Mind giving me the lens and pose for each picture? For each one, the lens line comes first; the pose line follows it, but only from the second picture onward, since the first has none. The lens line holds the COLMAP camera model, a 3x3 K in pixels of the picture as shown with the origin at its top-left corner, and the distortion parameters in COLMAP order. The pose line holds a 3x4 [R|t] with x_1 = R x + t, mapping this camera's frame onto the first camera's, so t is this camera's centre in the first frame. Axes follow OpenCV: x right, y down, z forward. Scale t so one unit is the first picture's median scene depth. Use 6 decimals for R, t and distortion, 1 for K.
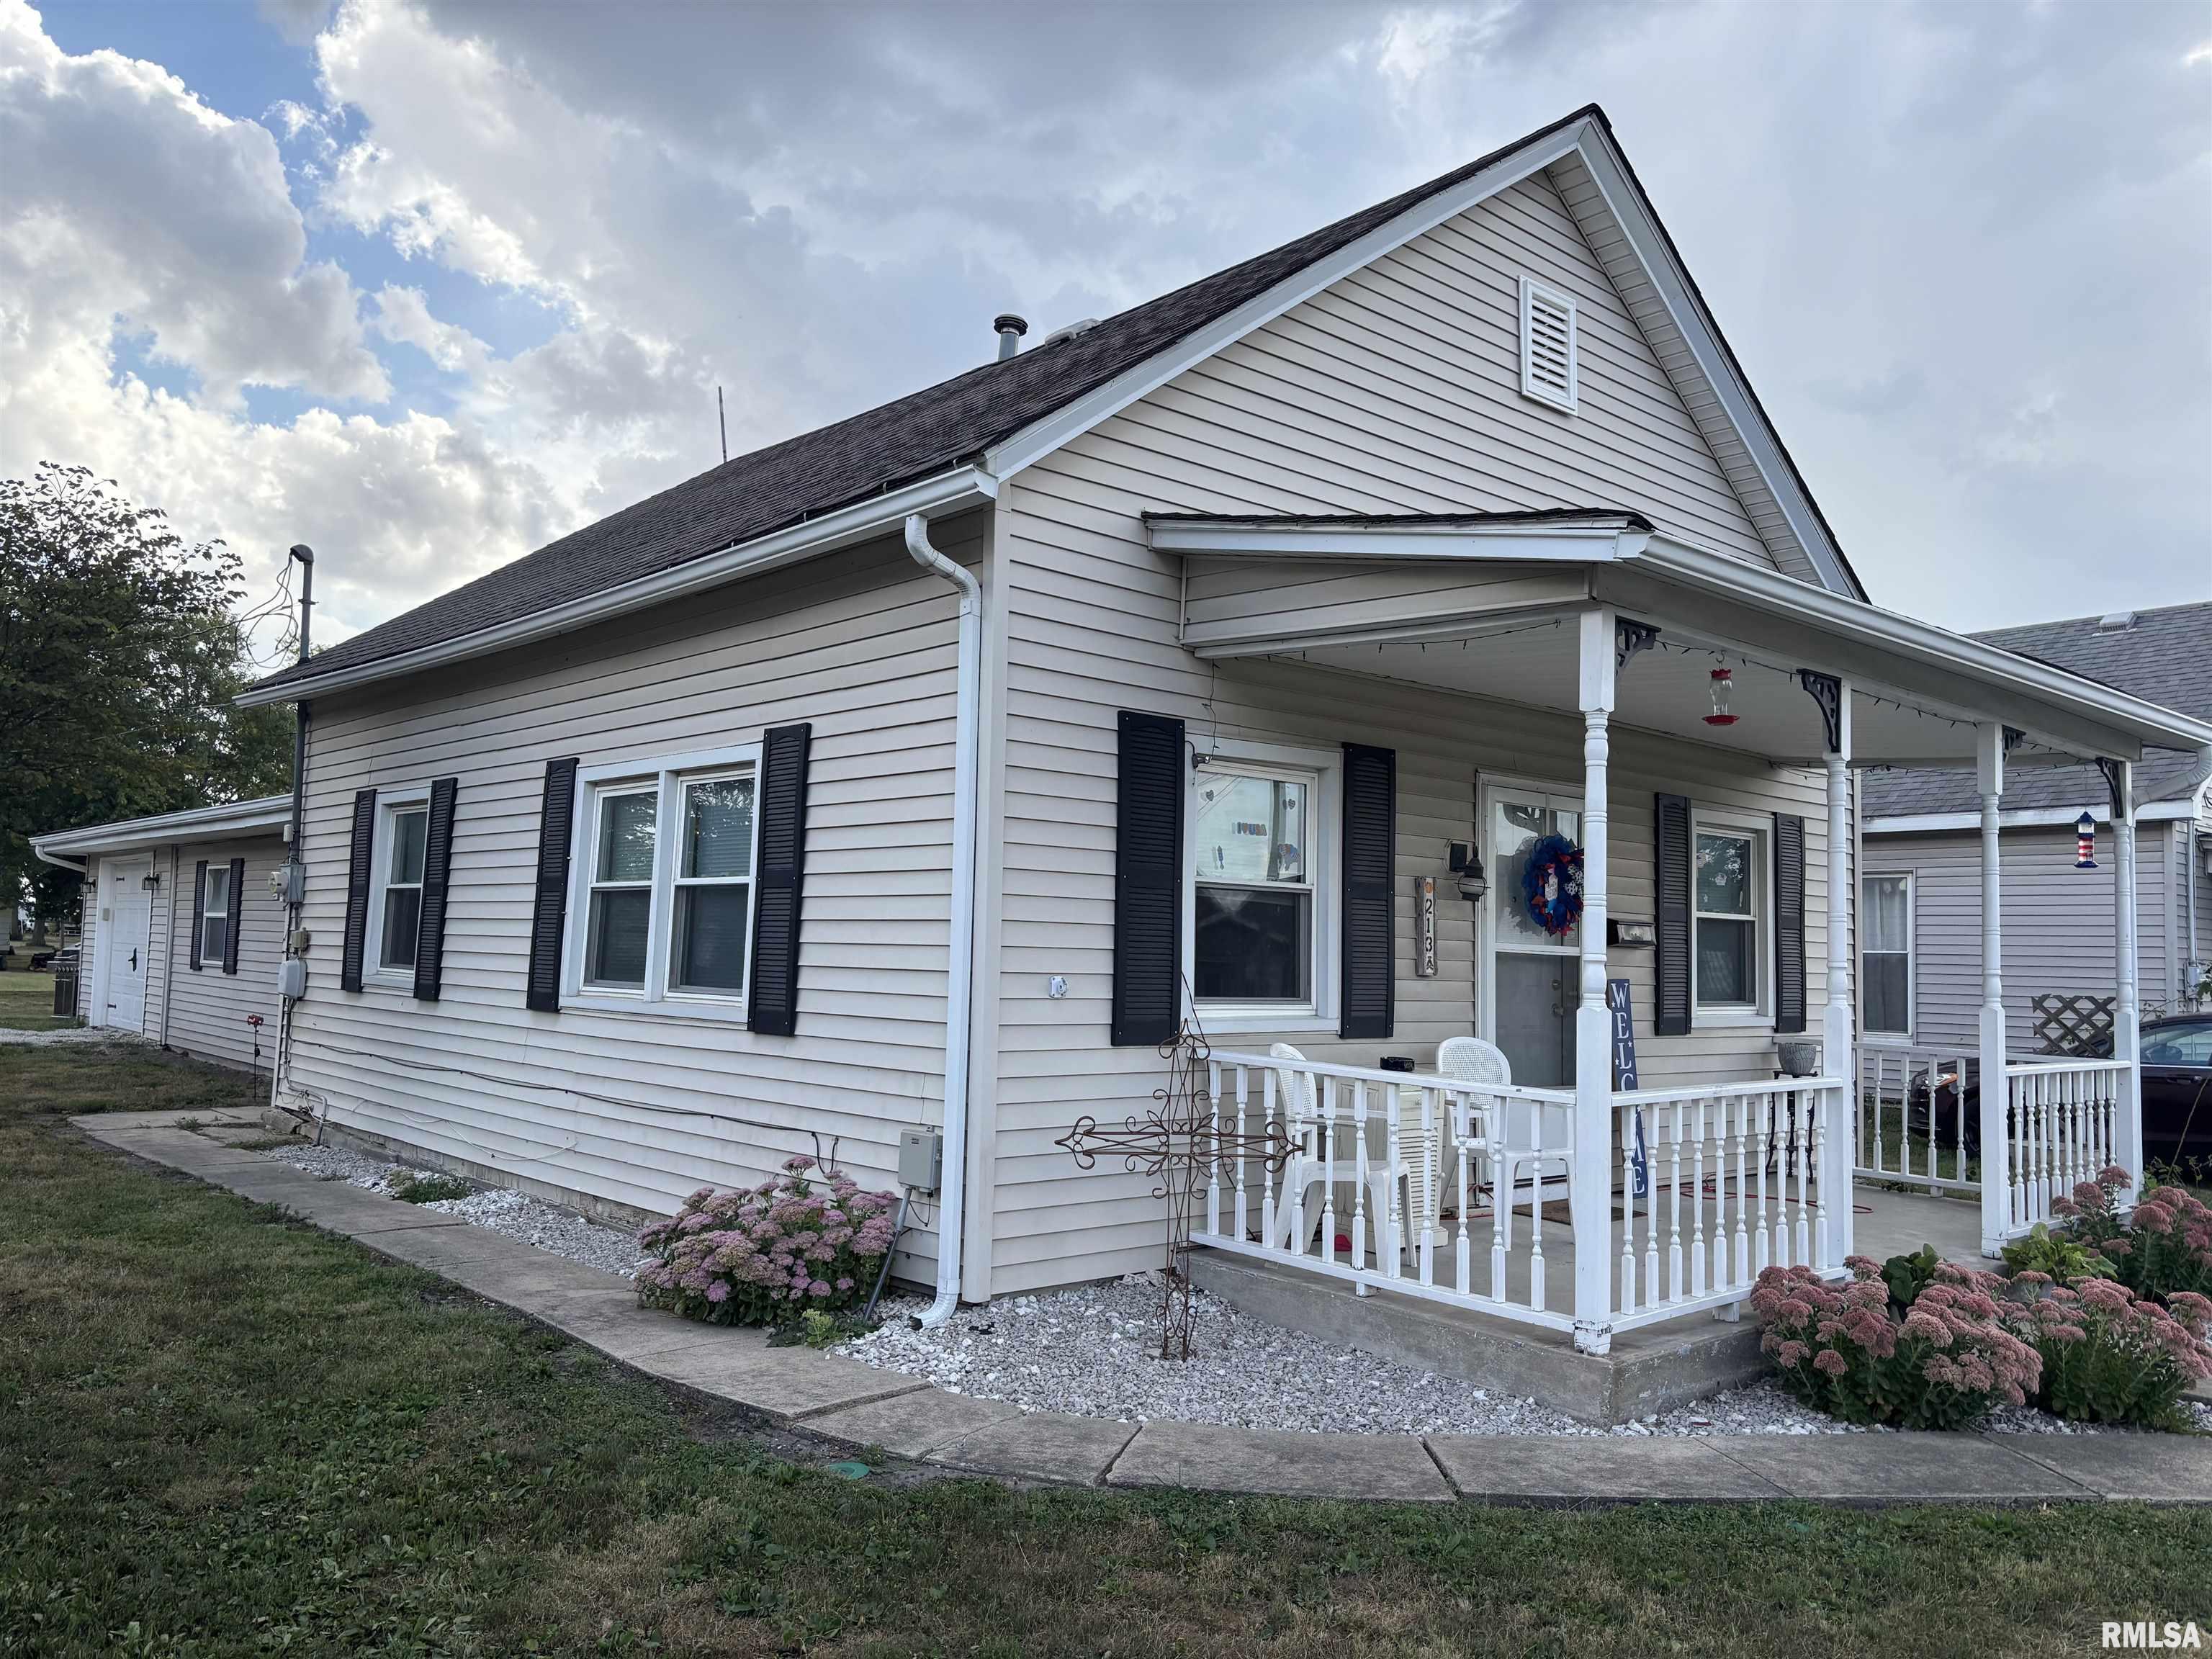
lens RADIAL K [[1743.4, 0, 1106.0], [0, 1743.4, 829.5], [0, 0, 1]] dist [0.011901, 0.000919]
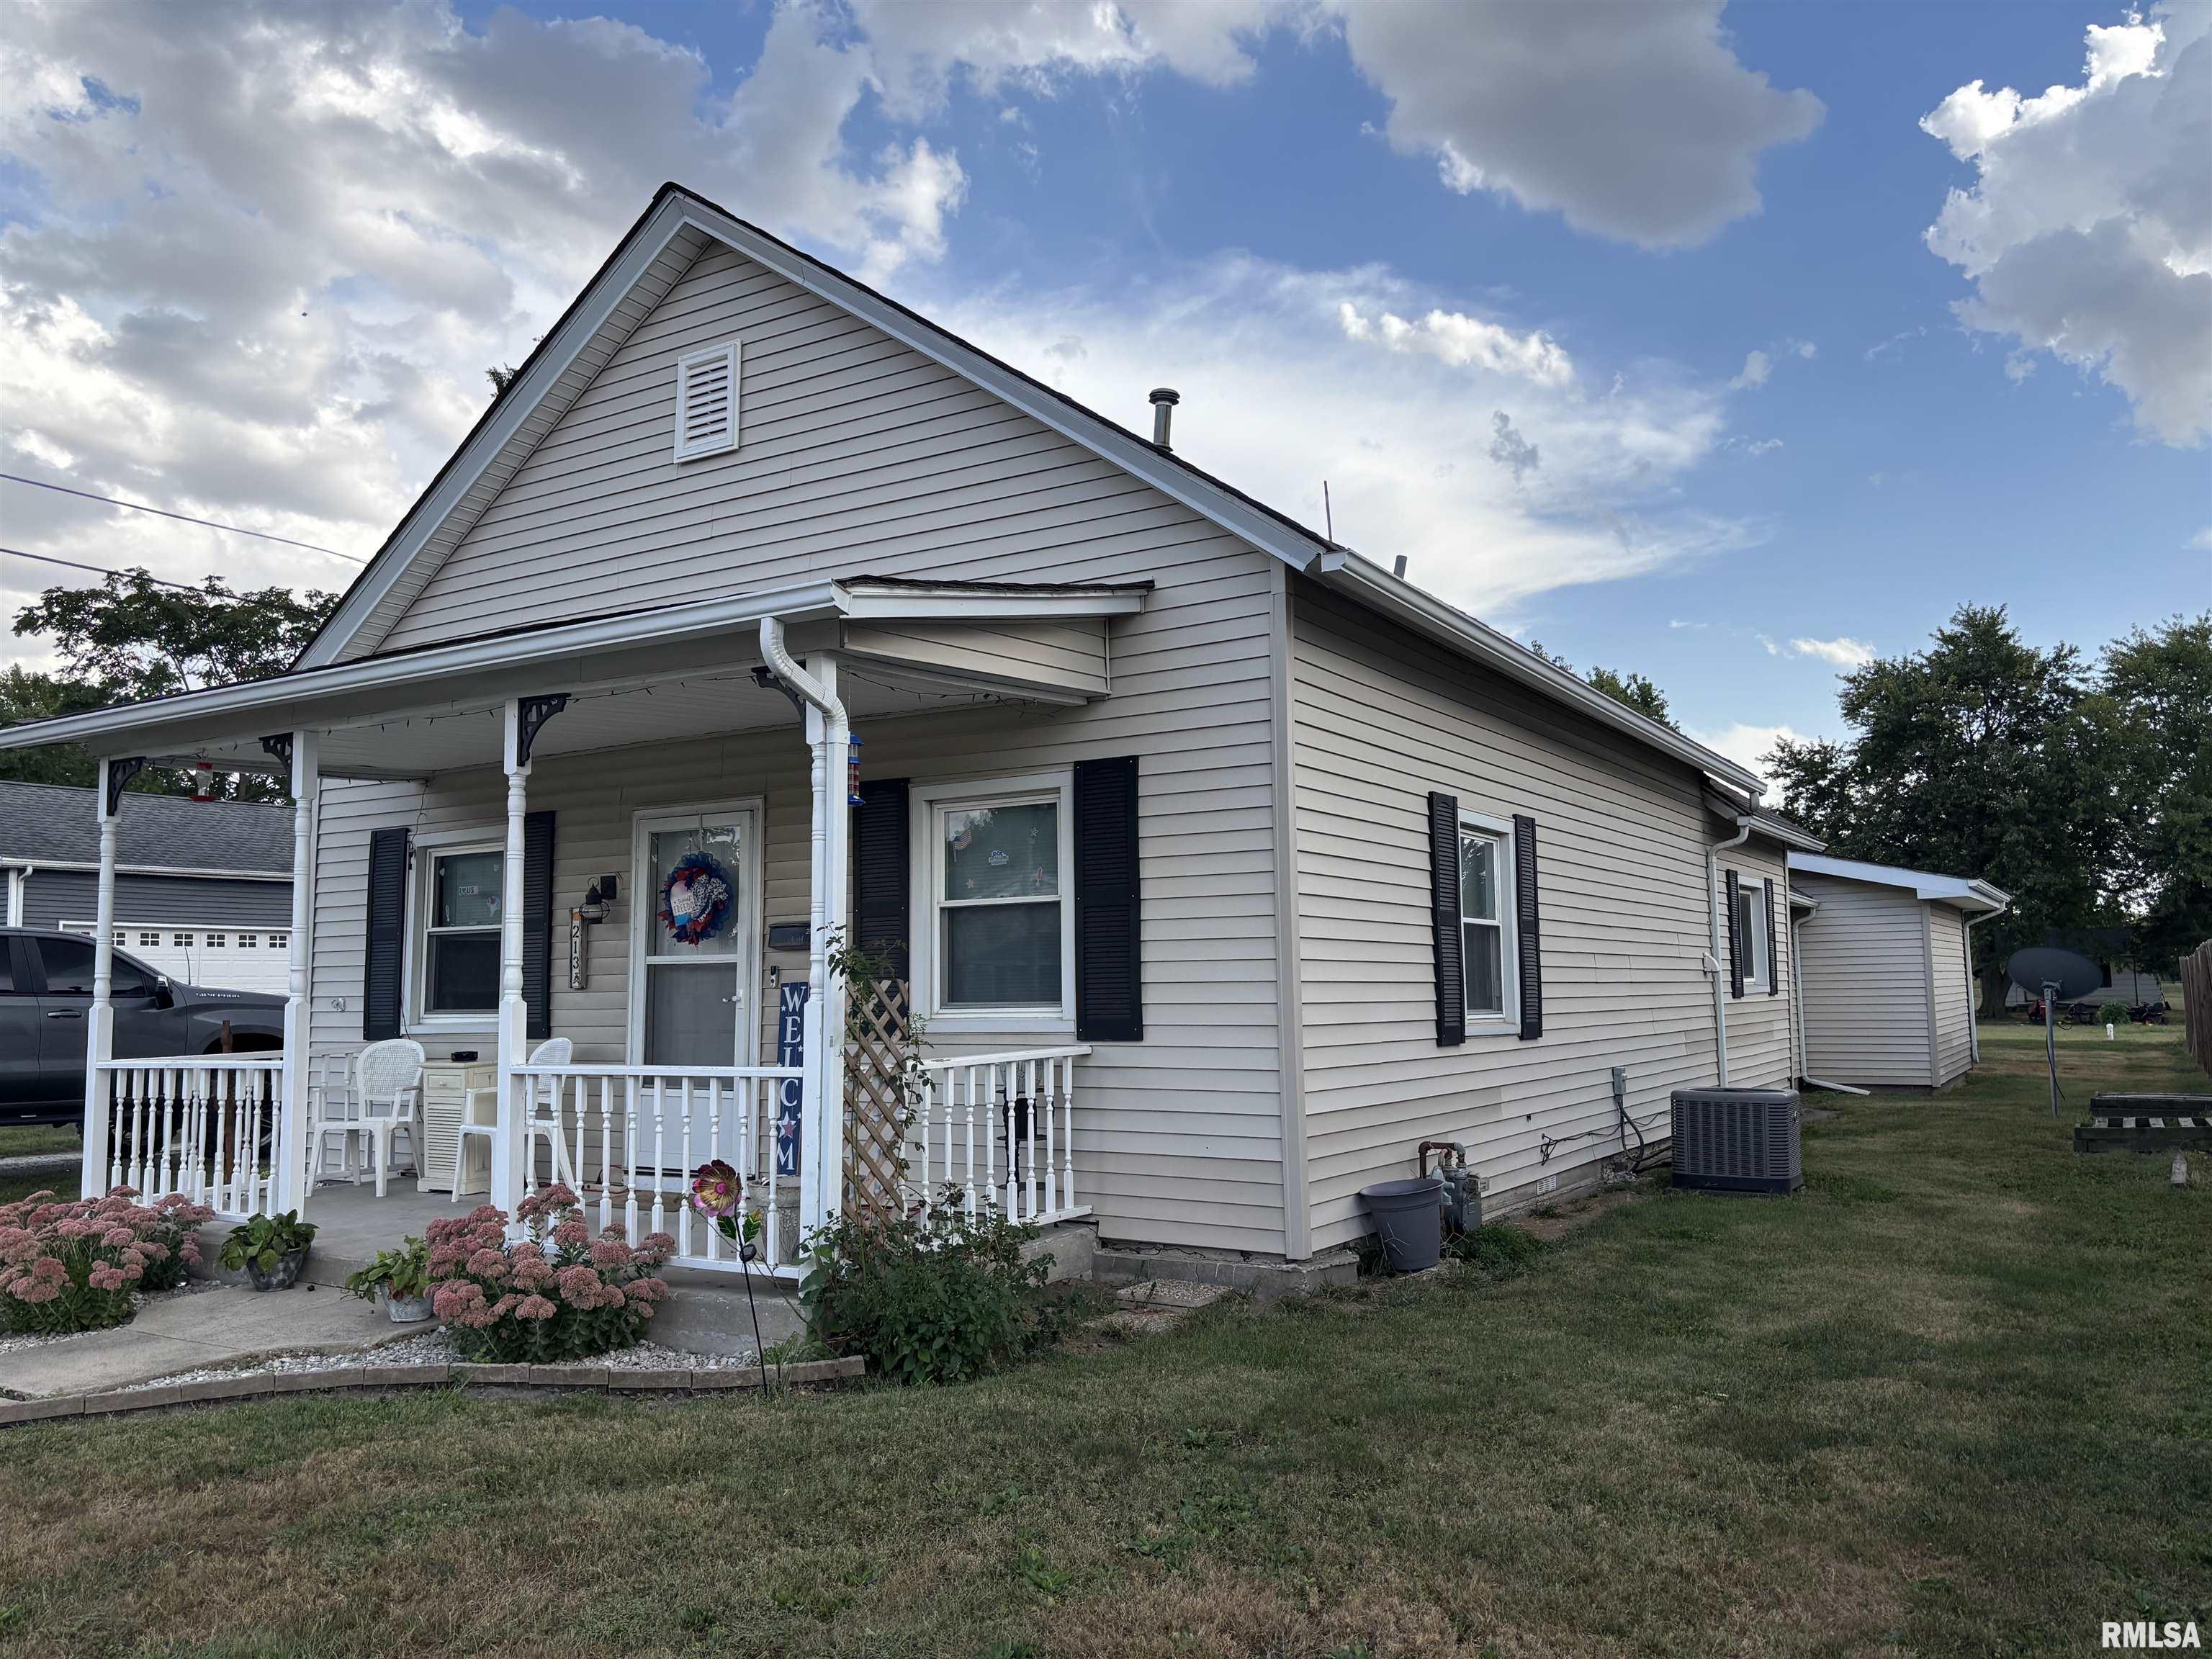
lens RADIAL K [[1692.0, 0, 1106.0], [0, 1692.0, 829.5], [0, 0, 1]] dist [0.000963, 0.004340]
pose [[0.267104, -0.124467, -0.955596, 1.311513], [0.091851, 0.990397, -0.103326, 0.119344], [0.959280, -0.060173, 0.275972, 0.946248]]
